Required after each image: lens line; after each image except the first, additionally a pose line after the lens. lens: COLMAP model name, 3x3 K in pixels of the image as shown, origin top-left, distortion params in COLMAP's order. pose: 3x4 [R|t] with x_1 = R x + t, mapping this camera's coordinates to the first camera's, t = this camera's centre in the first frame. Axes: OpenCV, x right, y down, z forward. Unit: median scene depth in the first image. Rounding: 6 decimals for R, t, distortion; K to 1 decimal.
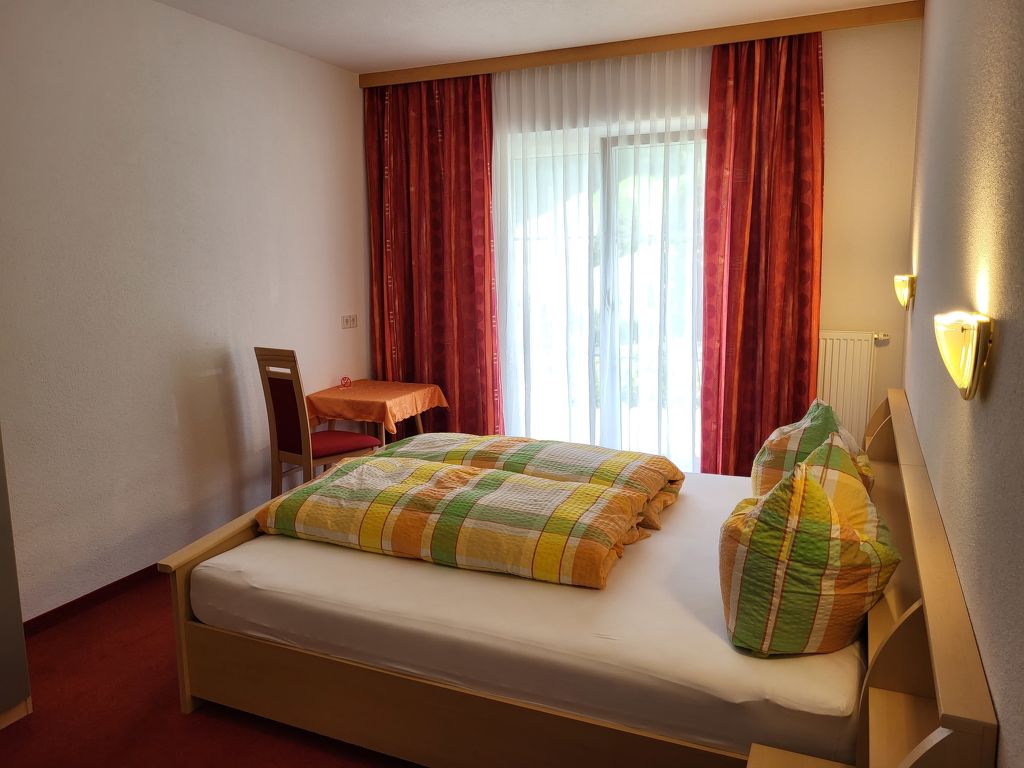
lens RADIAL K [[775.3, 0, 508.1], [0, 775.3, 372.1], [0, 0, 1]] dist [0.057159, -0.057408]
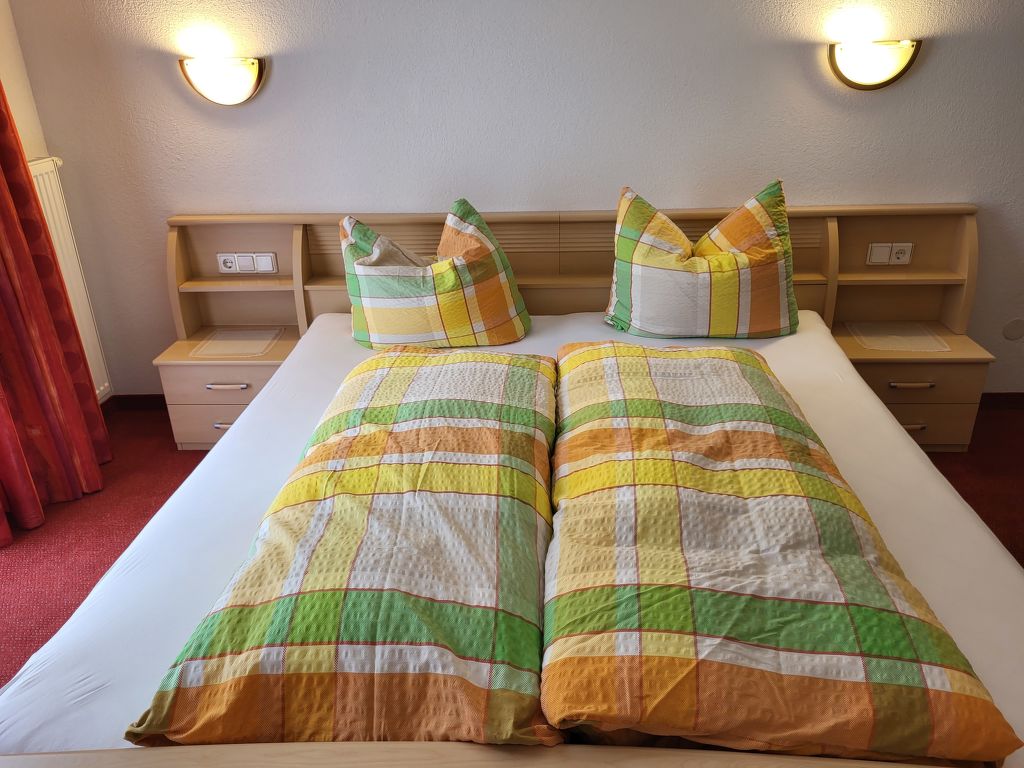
lens RADIAL K [[783.4, 0, 512.0], [0, 783.4, 384.0], [0, 0, 1]] dist [0.046511, -0.001894]
pose [[-0.372436, -0.360293, 0.855266, -0.338488], [0.165102, 0.881143, 0.443090, -0.115139], [-0.913254, 0.306229, -0.268684, 0.878718]]
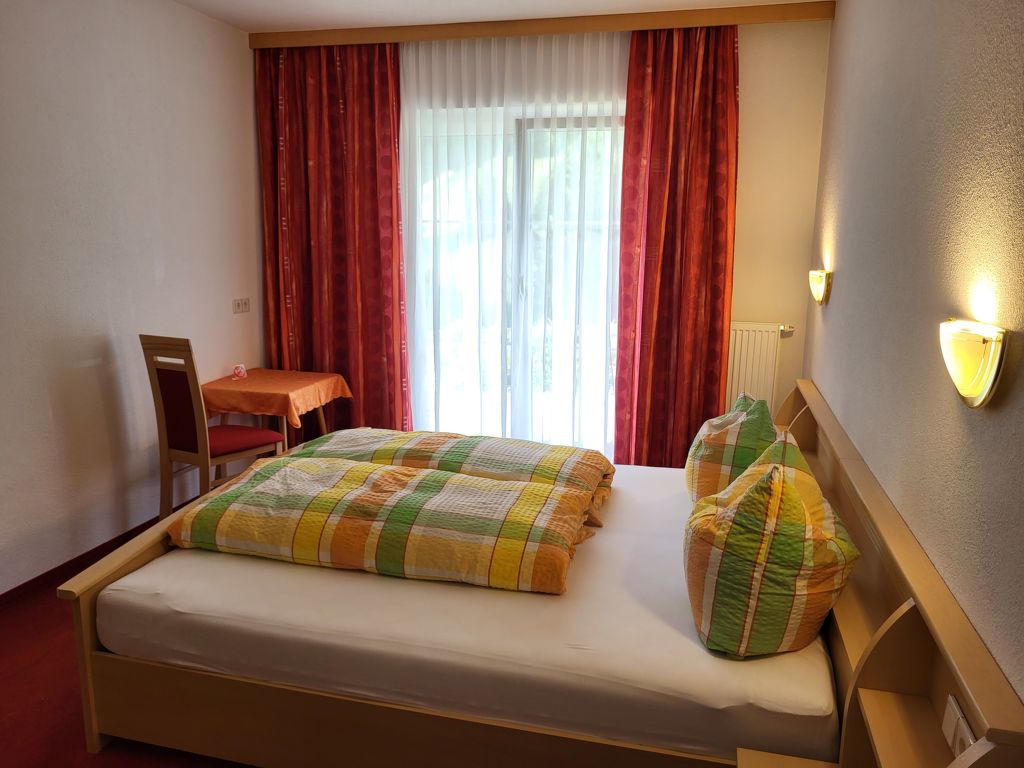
lens RADIAL K [[779.6, 0, 512.0], [0, 779.6, 384.0], [0, 0, 1]] dist [0.047356, -0.046755]
pose [[0.985089, -0.005165, 0.171966, -0.061491], [-0.001722, 0.999203, 0.039878, -0.012445], [-0.172035, -0.039579, 0.984295, 0.036629]]
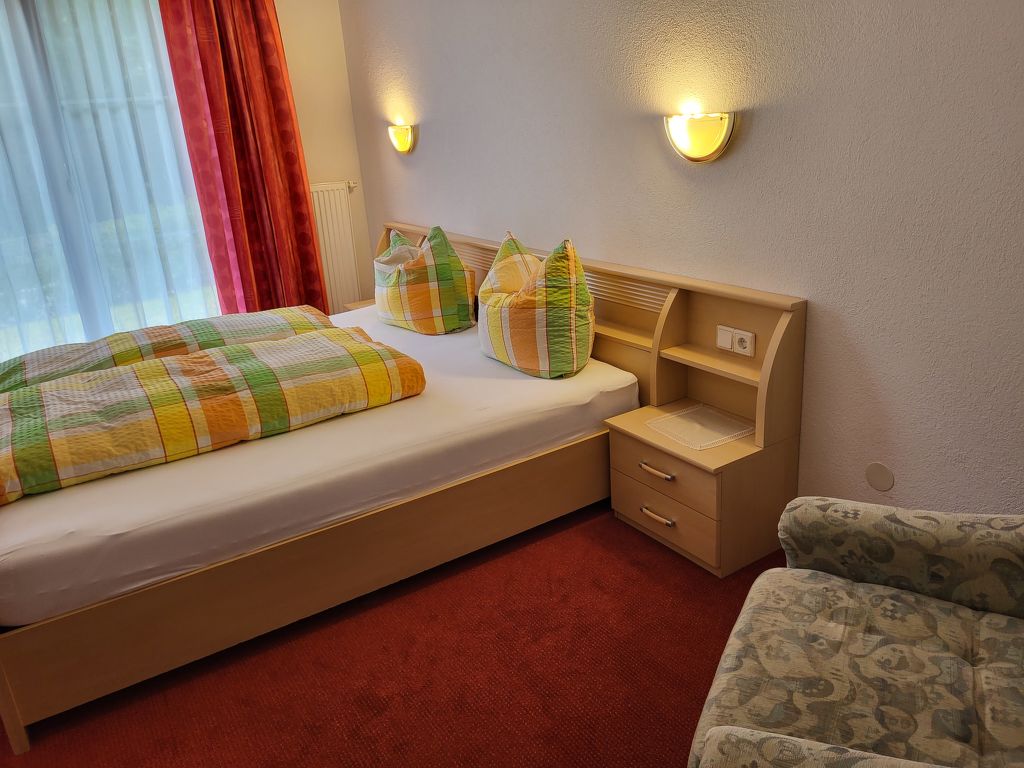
lens RADIAL K [[775.3, 0, 508.1], [0, 775.3, 372.1], [0, 0, 1]] dist [0.057159, -0.057408]
pose [[0.541673, -0.286929, 0.790103, -0.419483], [0.179646, 0.957738, 0.224646, 0.004460], [-0.821169, 0.020254, 0.570326, 0.127381]]
